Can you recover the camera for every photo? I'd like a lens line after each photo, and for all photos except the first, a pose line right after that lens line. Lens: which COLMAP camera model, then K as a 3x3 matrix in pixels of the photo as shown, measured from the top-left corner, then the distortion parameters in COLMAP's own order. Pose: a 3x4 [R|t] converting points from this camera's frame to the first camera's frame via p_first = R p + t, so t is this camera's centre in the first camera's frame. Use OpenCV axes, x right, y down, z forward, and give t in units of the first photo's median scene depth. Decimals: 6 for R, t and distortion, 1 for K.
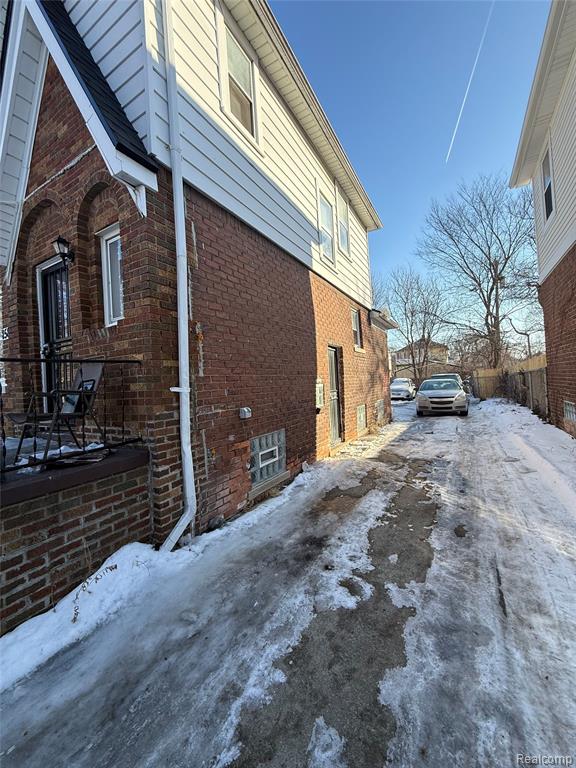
lens RADIAL K [[308.3, 0, 287.9], [0, 308.3, 381.9], [0, 0, 1]] dist [0.002057, 0.000173]
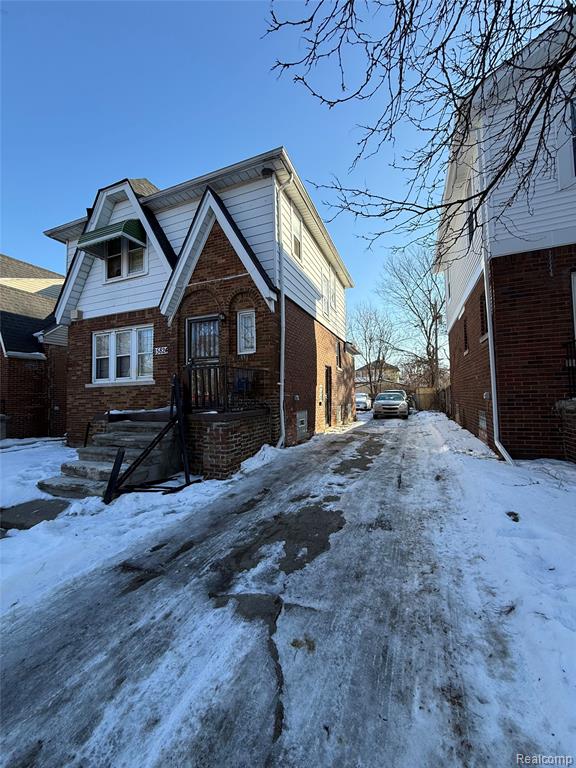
lens RADIAL K [[308.3, 0, 285.8], [0, 308.3, 383.0], [0, 0, 1]] dist [0.002057, 0.000173]
pose [[0.991394, 0.044093, 0.123263, -0.142810], [-0.038840, 0.998245, -0.044693, 0.029398], [-0.125018, 0.039521, 0.991367, -0.315864]]
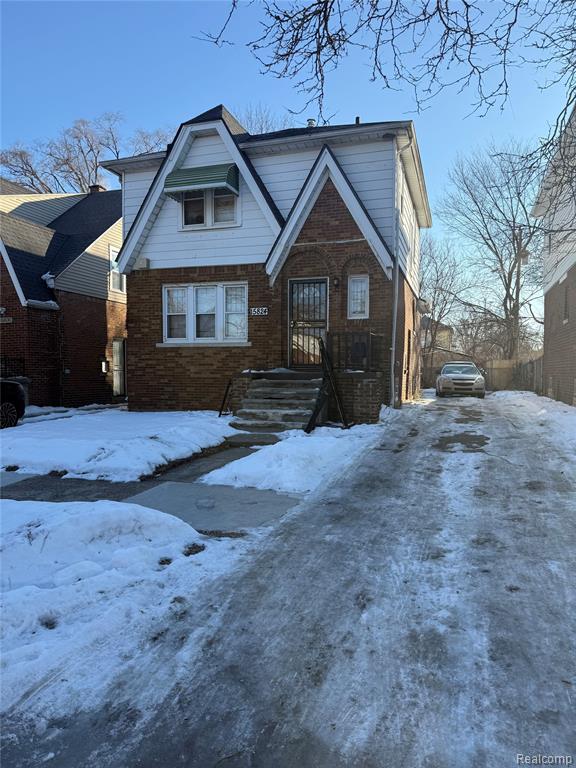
lens RADIAL K [[548.8, 0, 289.2], [0, 548.8, 388.7], [0, 0, 1]] dist [0.077167, -0.016182]
pose [[0.975212, 0.055420, 0.214219, -0.494574], [-0.061917, 0.997799, 0.023734, 0.068774], [-0.212432, -0.036409, 0.976497, -0.743323]]
